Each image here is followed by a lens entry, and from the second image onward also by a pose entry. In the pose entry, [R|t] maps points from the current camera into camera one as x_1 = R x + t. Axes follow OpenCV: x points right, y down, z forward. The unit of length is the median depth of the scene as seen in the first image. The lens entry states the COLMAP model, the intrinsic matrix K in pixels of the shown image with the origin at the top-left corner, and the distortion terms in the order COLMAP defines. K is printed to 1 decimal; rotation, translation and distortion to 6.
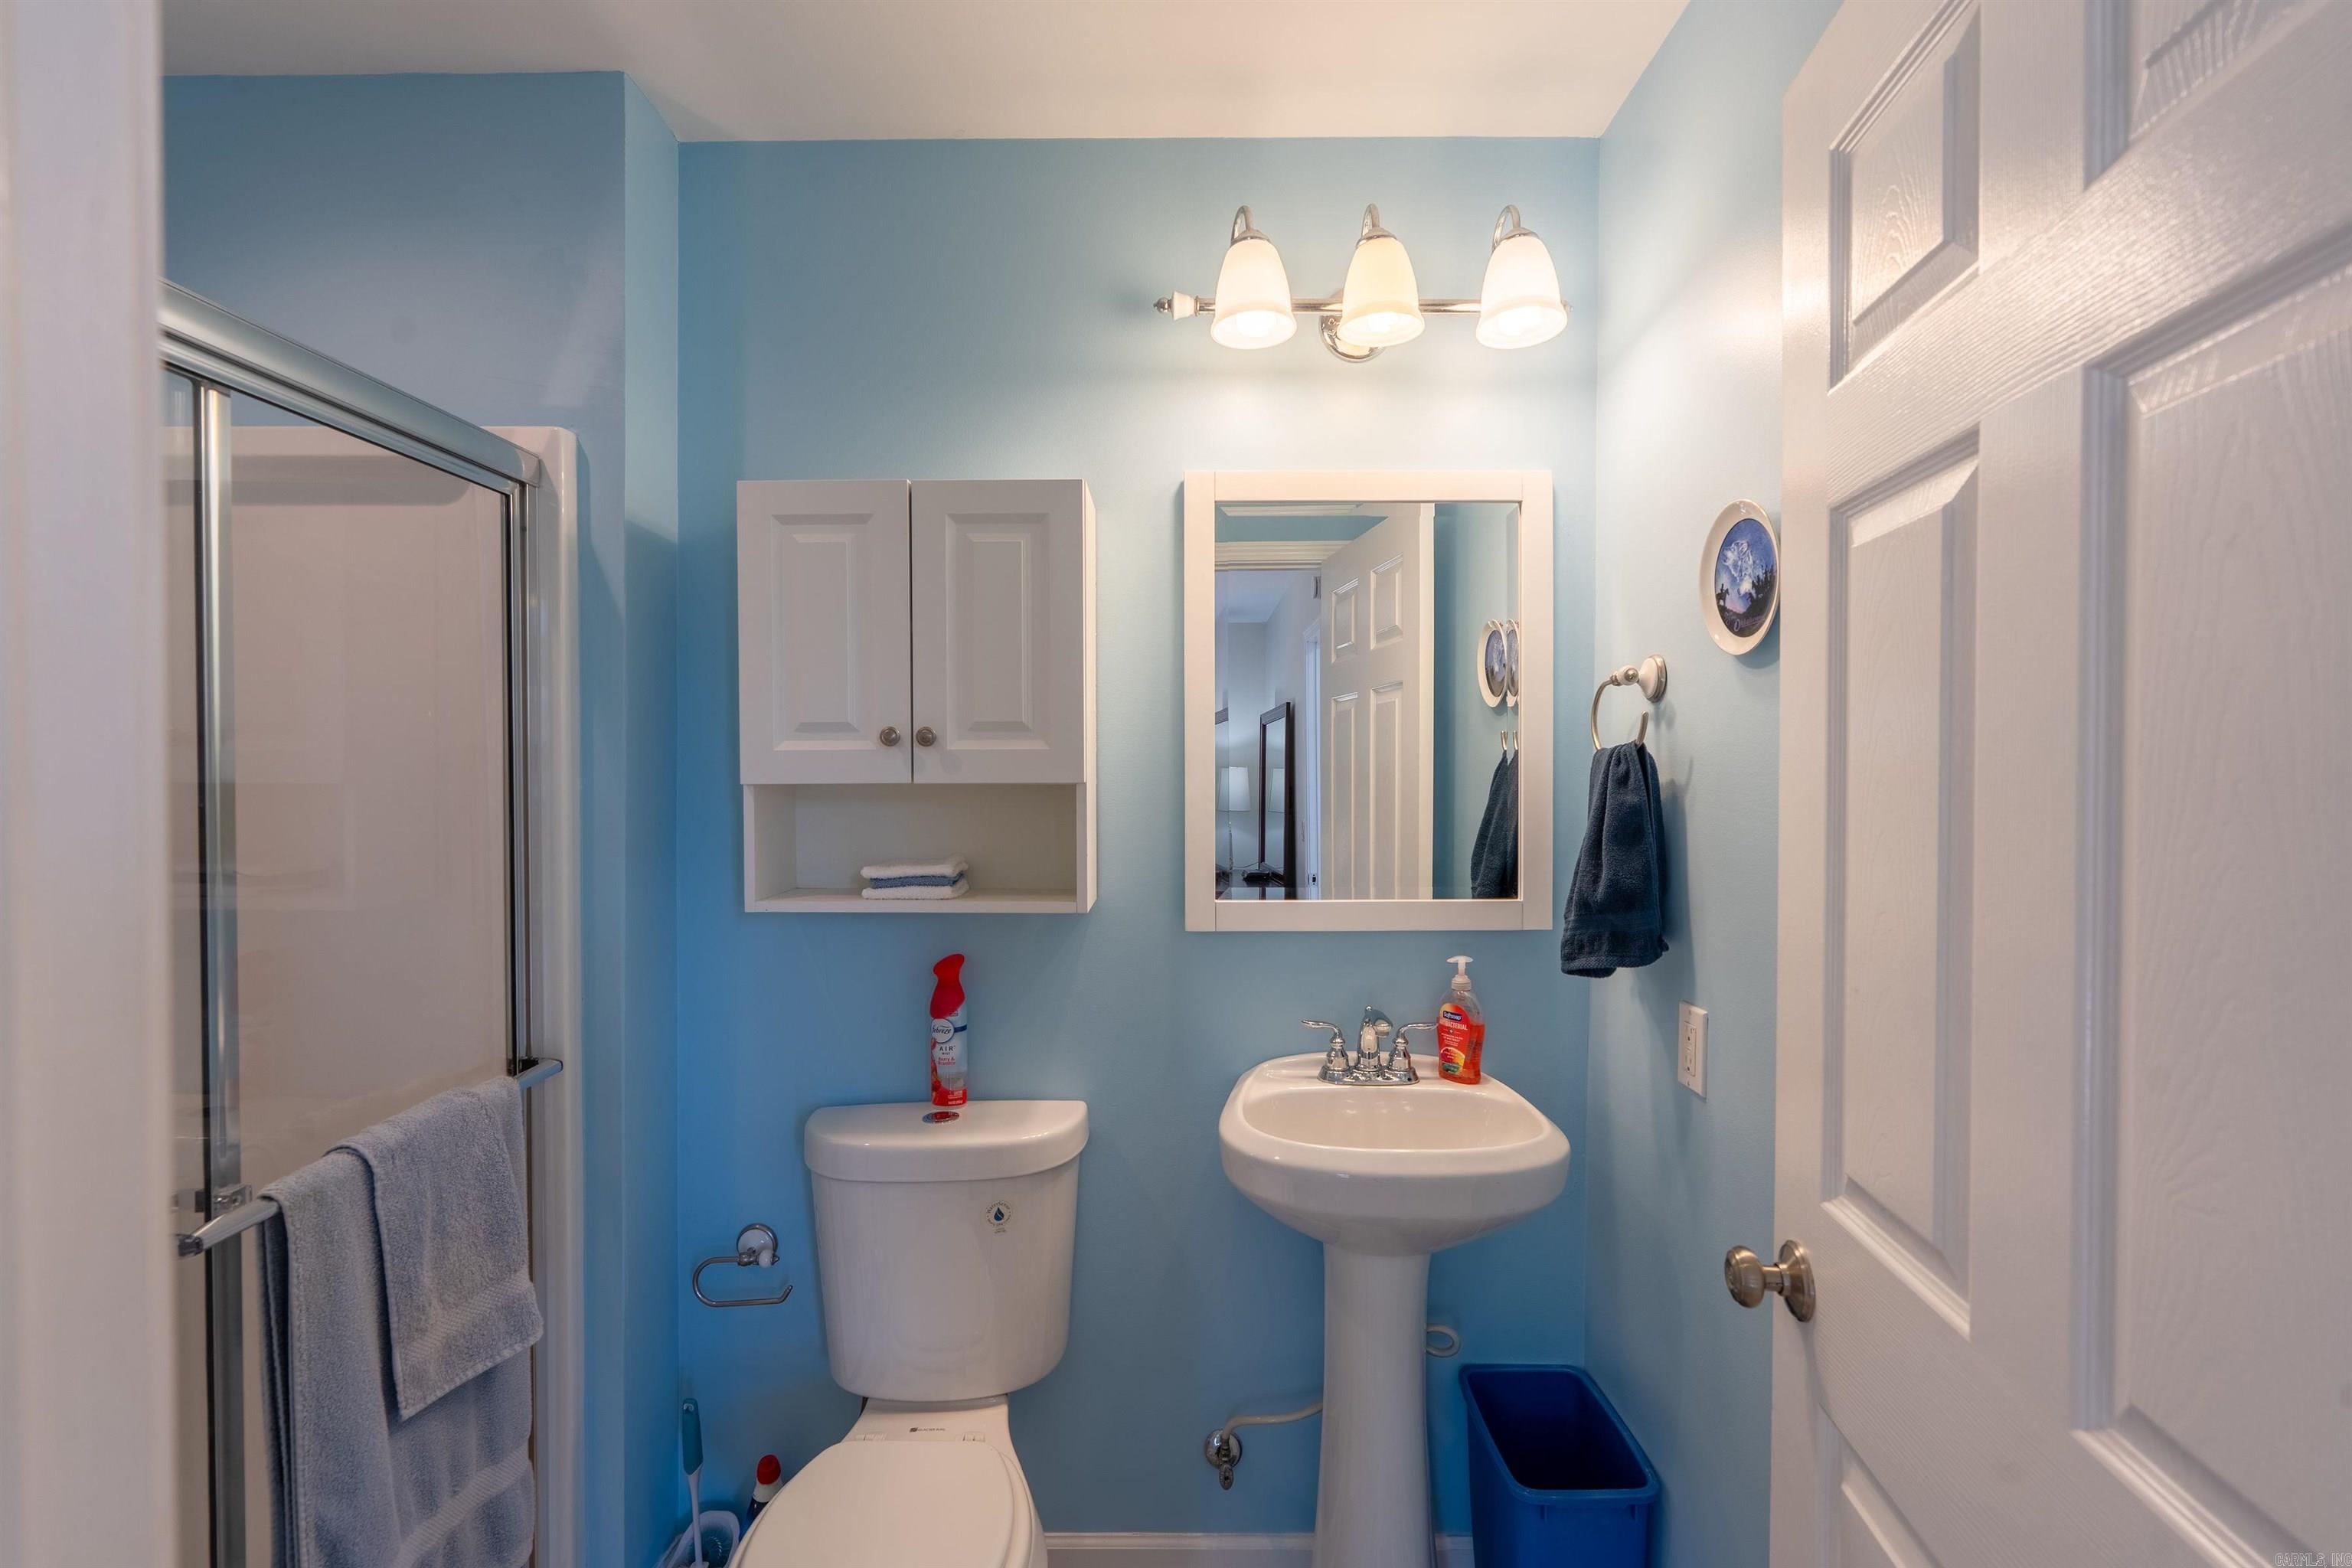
lens RADIAL K [[1053.4, 0, 1176.0], [0, 1053.4, 769.5], [0, 0, 1]] dist [-0.006905, 0.002297]
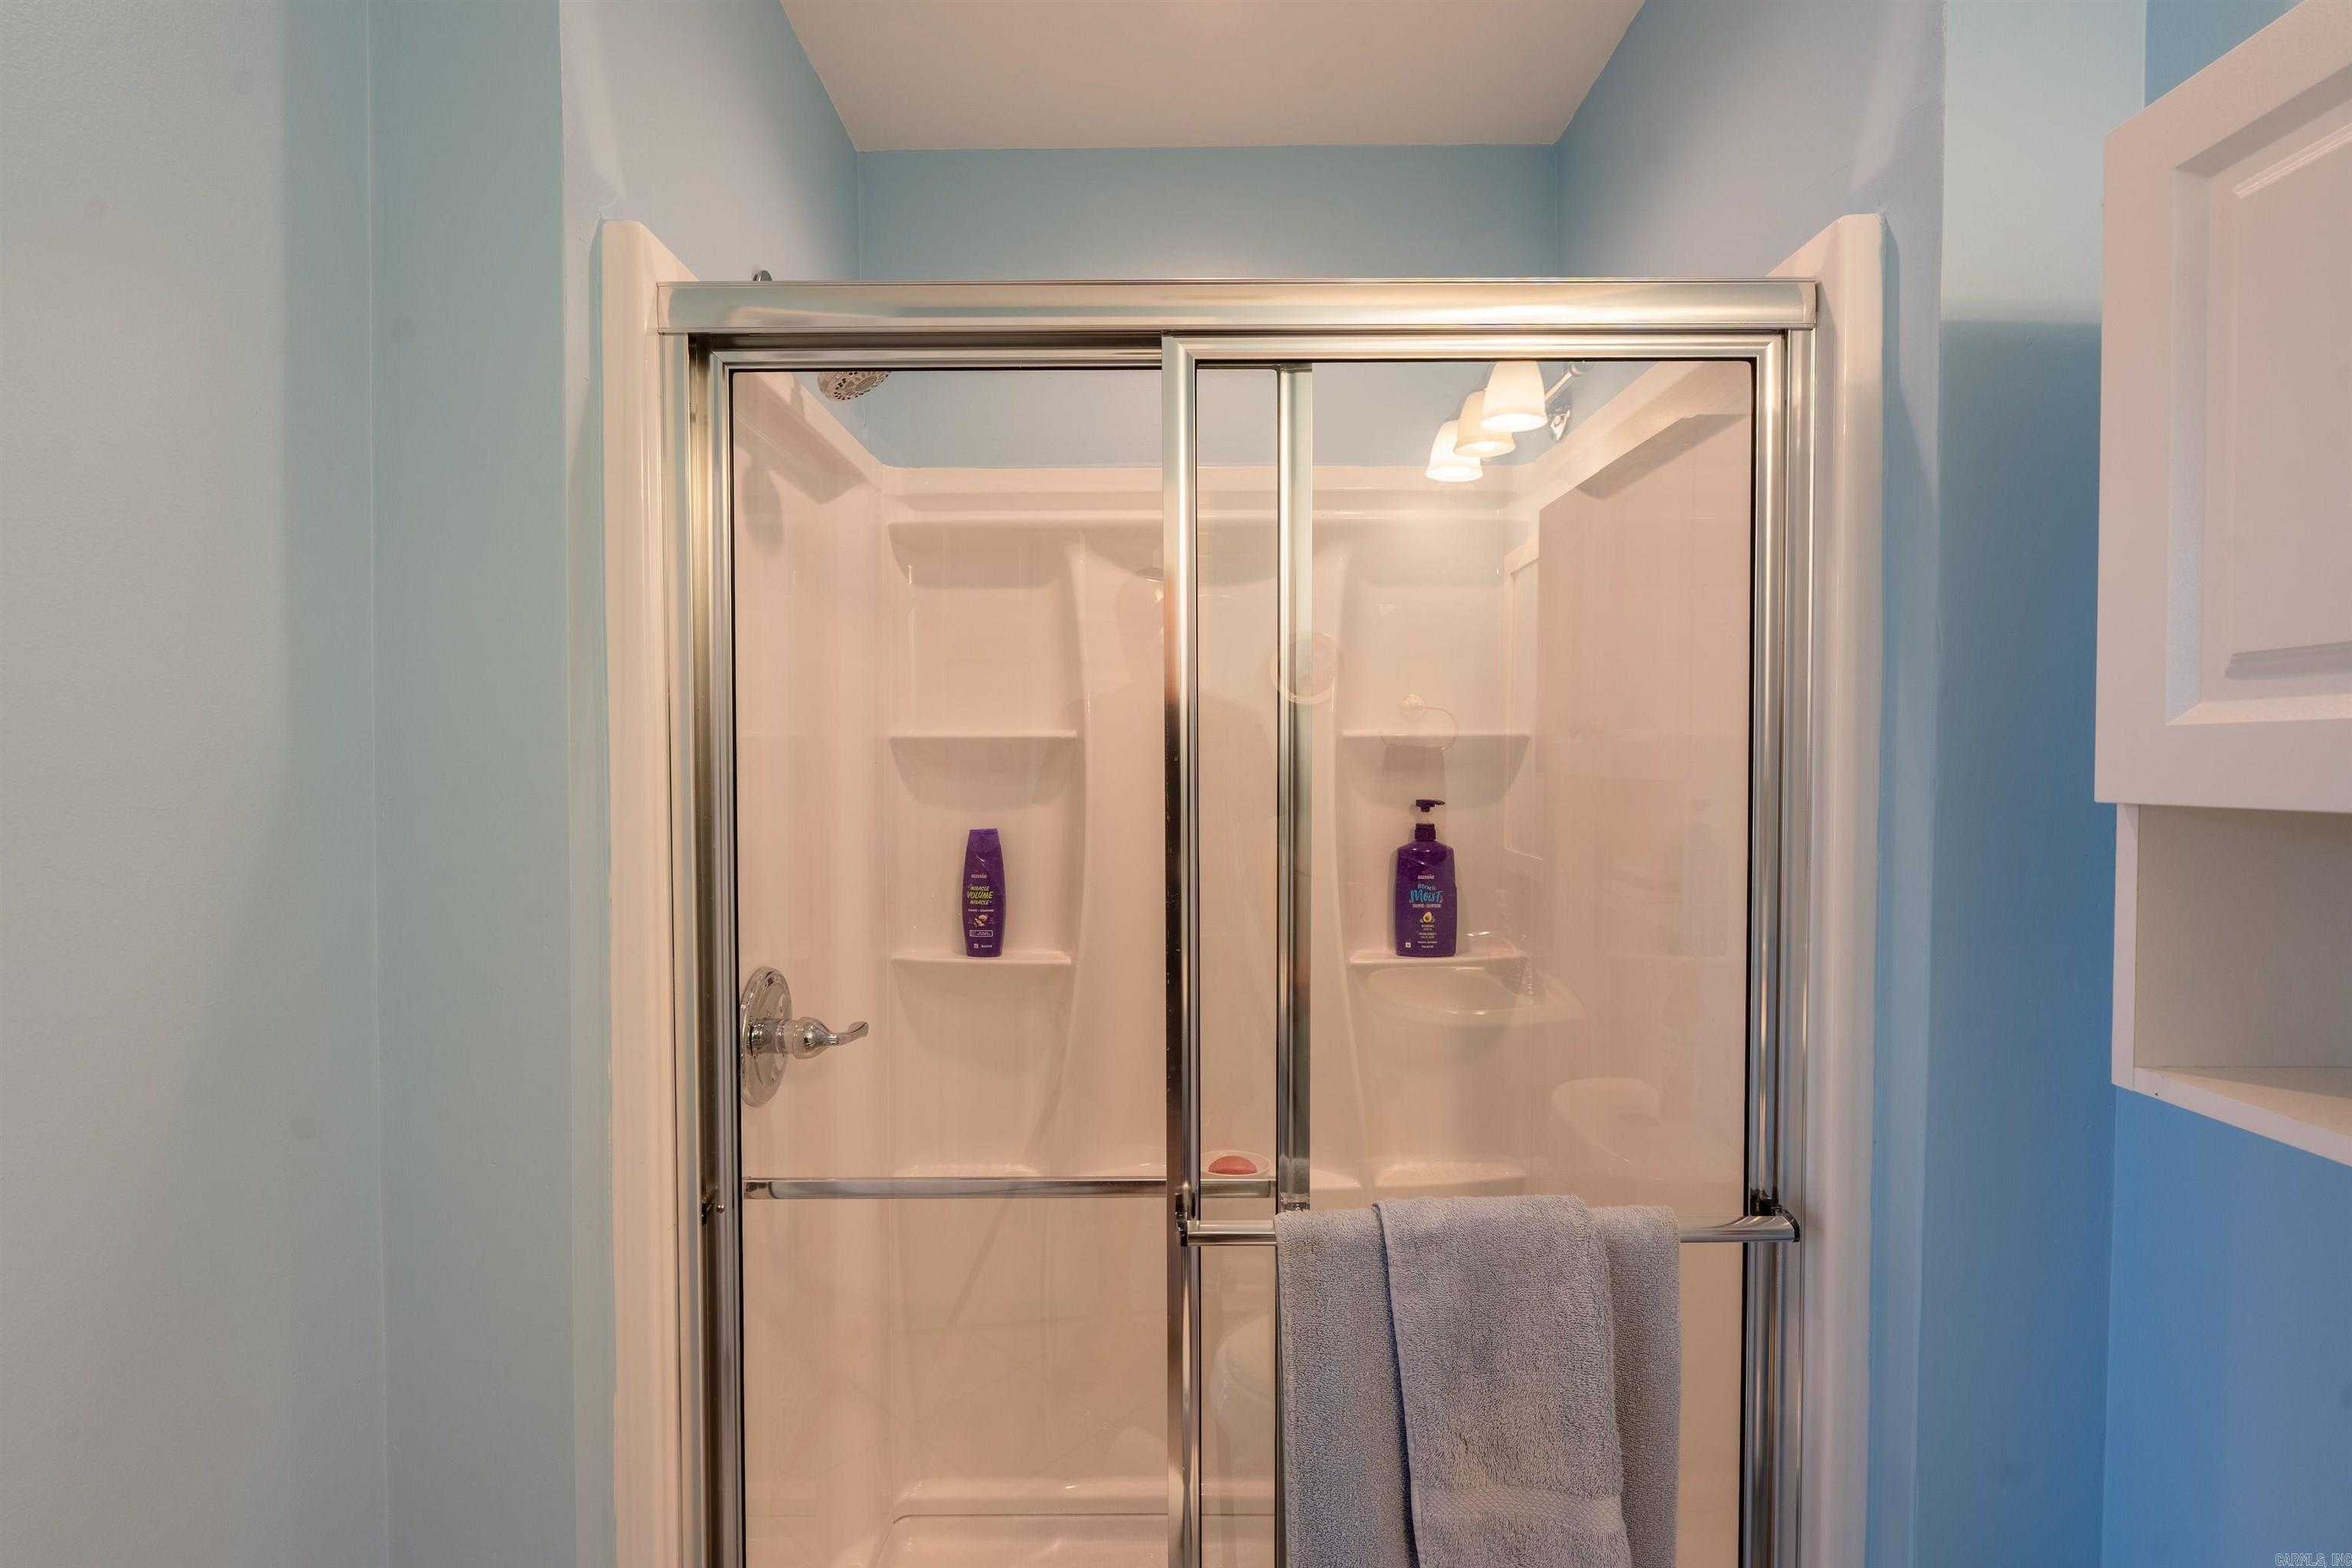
lens RADIAL K [[1053.4, 0, 1182.7], [0, 1053.4, 784.1], [0, 0, 1]] dist [-0.006905, 0.002297]
pose [[0.027323, 0.026001, -0.999288, 0.030889], [-0.013386, 0.999582, 0.025642, -0.000595], [0.999537, 0.012676, 0.027660, 0.591737]]
